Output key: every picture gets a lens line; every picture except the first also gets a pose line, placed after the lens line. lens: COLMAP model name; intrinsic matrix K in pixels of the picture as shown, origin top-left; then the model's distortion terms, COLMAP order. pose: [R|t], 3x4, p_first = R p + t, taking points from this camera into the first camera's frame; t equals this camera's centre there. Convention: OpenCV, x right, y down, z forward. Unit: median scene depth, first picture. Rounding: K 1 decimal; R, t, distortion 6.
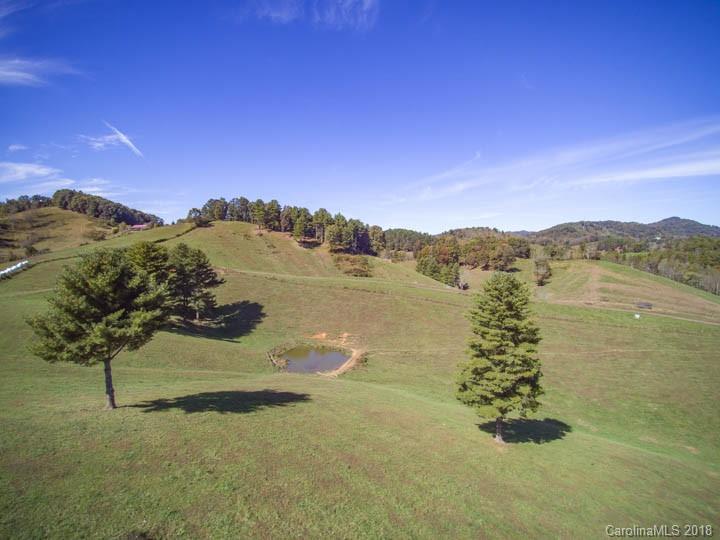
lens RADIAL K [[344.9, 0, 360.0], [0, 344.9, 270.0], [0, 0, 1]] dist [-0.015229, -0.025929]
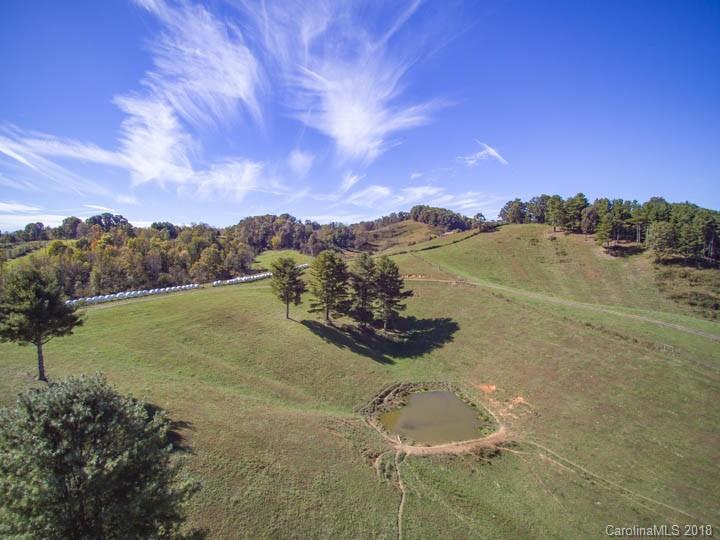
lens RADIAL K [[344.9, 0, 360.0], [0, 344.9, 270.0], [0, 0, 1]] dist [-0.015229, -0.025929]
pose [[0.518441, 0.049697, -0.853668, 0.159144], [-0.055319, 0.998168, 0.024513, -0.022984], [0.853322, 0.034515, 0.520240, 0.190666]]
